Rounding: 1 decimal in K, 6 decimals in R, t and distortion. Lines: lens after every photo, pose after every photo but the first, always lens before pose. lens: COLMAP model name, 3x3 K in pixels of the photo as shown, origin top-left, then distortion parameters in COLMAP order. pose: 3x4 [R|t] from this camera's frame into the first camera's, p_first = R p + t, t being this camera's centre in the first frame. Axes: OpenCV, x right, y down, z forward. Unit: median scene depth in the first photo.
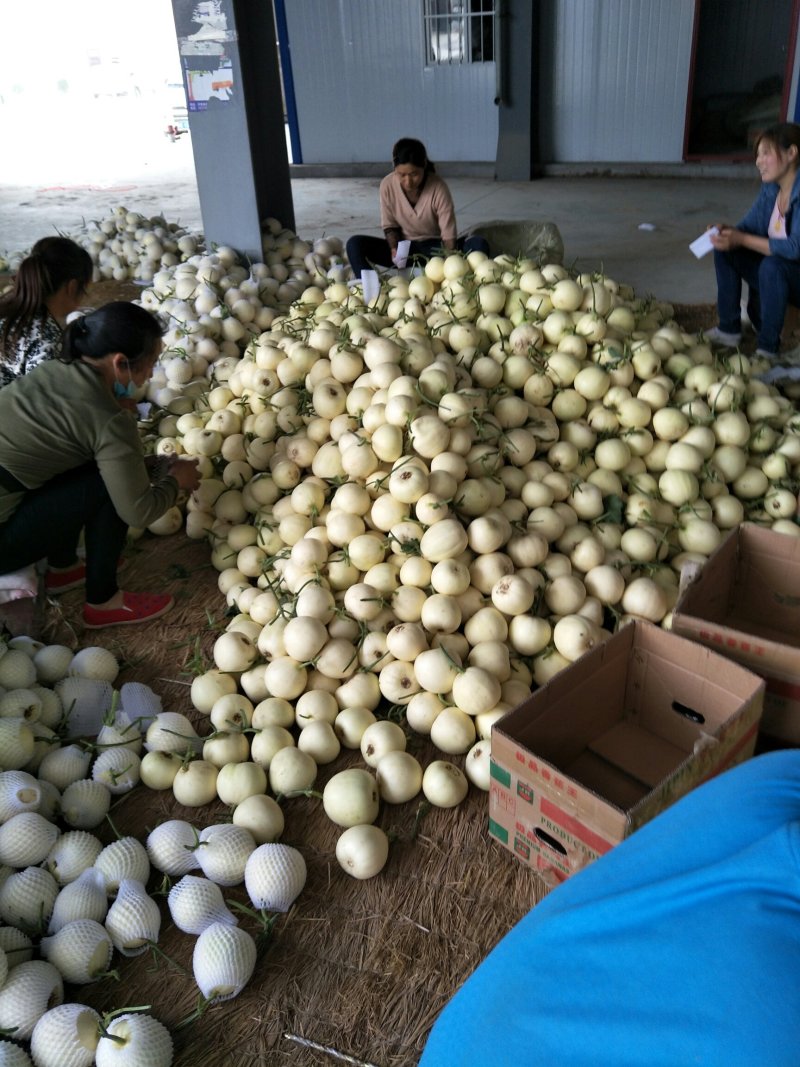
lens RADIAL K [[910.6, 0, 400.0], [0, 910.6, 533.5], [0, 0, 1]] dist [-0.003004, -0.011058]
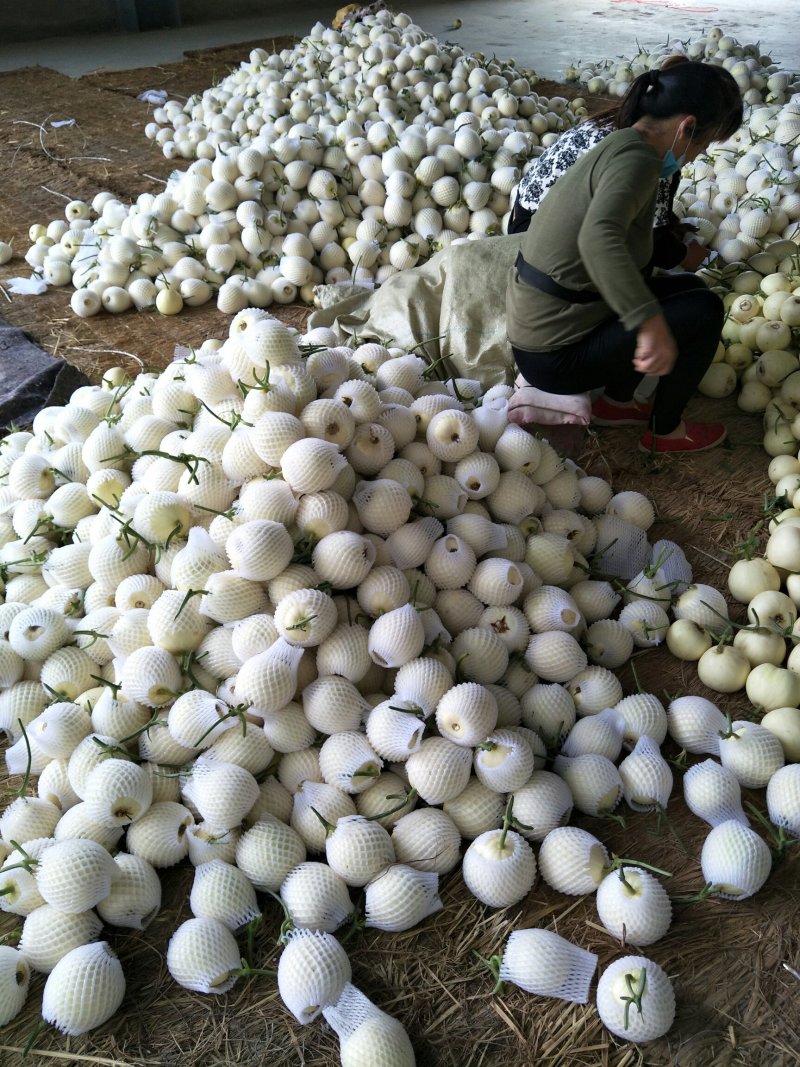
lens RADIAL K [[910.6, 0, 400.0], [0, 910.6, 533.5], [0, 0, 1]] dist [-0.003004, -0.011058]
pose [[0.858412, 0.343100, -0.381329, -0.185369], [-0.279477, 0.936184, 0.213198, 0.032818], [0.430142, -0.076439, 0.899519, 0.013827]]
